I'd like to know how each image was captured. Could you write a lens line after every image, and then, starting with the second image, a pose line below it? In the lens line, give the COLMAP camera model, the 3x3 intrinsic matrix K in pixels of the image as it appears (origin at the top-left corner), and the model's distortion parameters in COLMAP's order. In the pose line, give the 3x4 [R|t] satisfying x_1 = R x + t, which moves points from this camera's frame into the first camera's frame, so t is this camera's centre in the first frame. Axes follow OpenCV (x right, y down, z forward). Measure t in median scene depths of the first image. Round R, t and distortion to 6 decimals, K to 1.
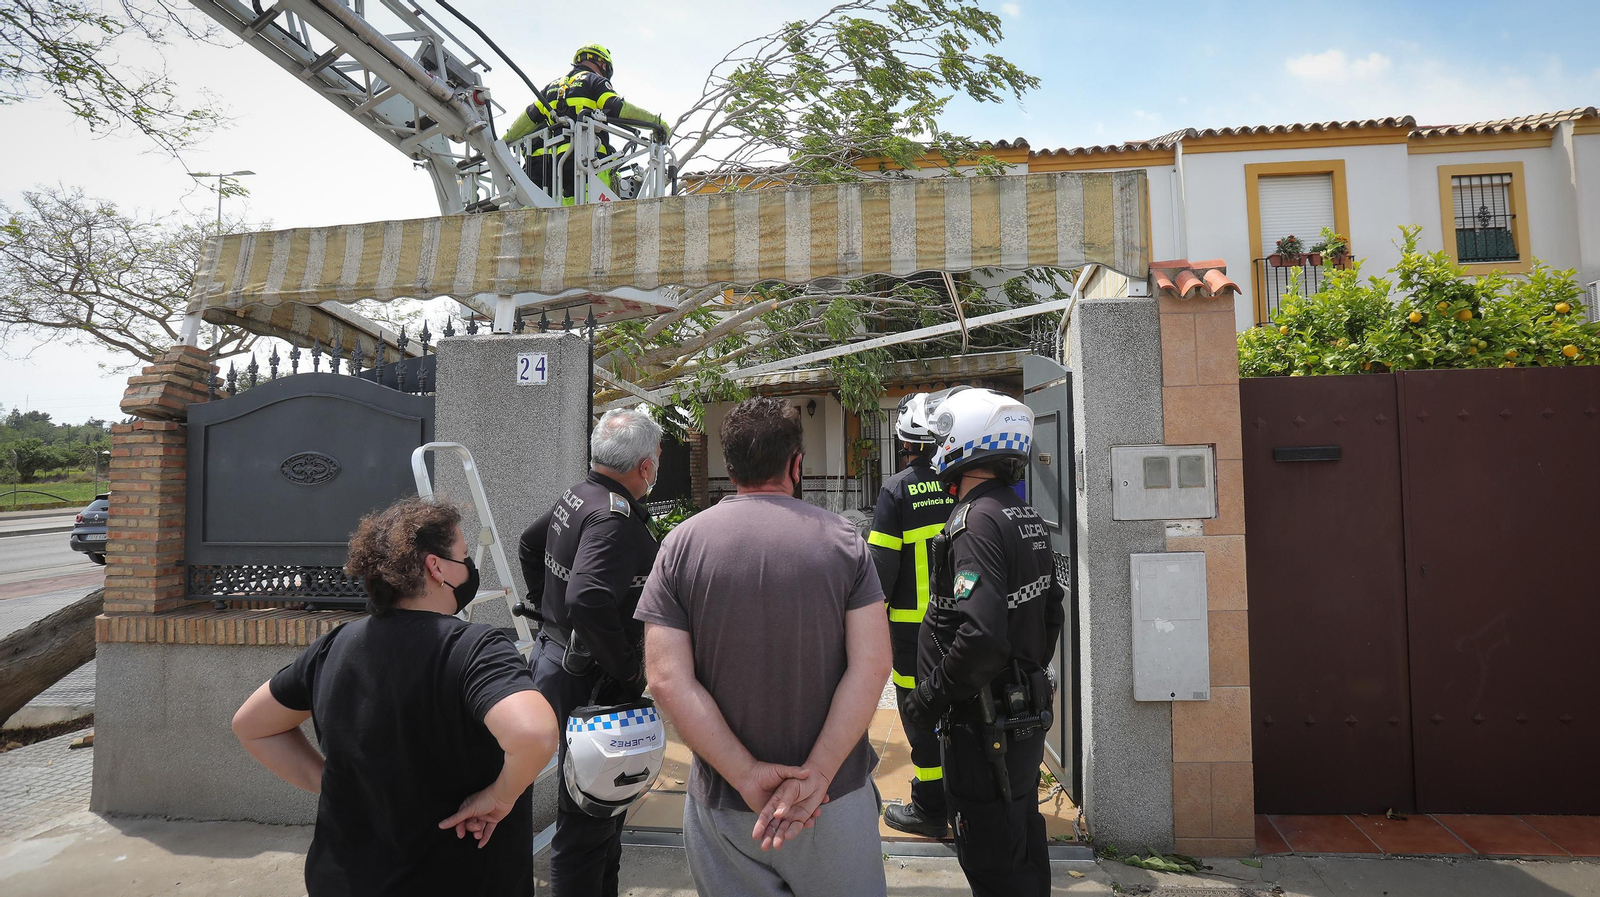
lens RADIAL K [[769.1, 0, 930.4], [0, 769.1, 425.3], [0, 0, 1]] dist [-0.064628, 0.020518]
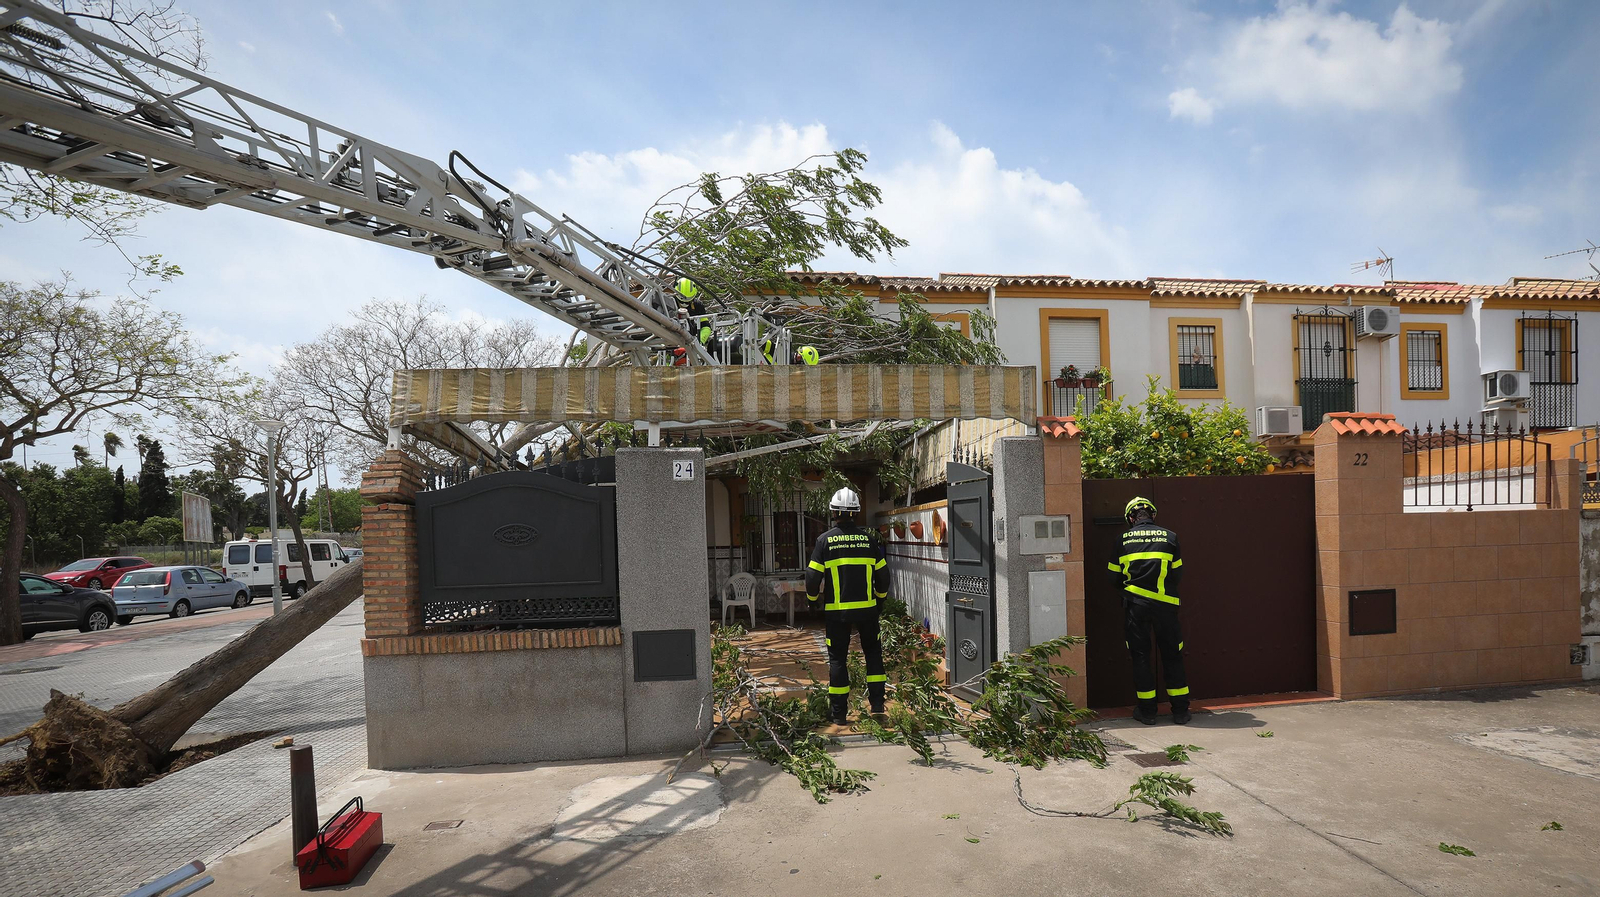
lens RADIAL K [[874.9, 0, 840.9], [0, 874.9, 578.0], [0, 0, 1]] dist [-0.078068, 0.016690]
pose [[0.968073, -0.021858, 0.249714, -0.552899], [0.000464, 0.996346, 0.085413, -0.003452], [-0.250669, -0.082570, 0.964545, -0.743056]]
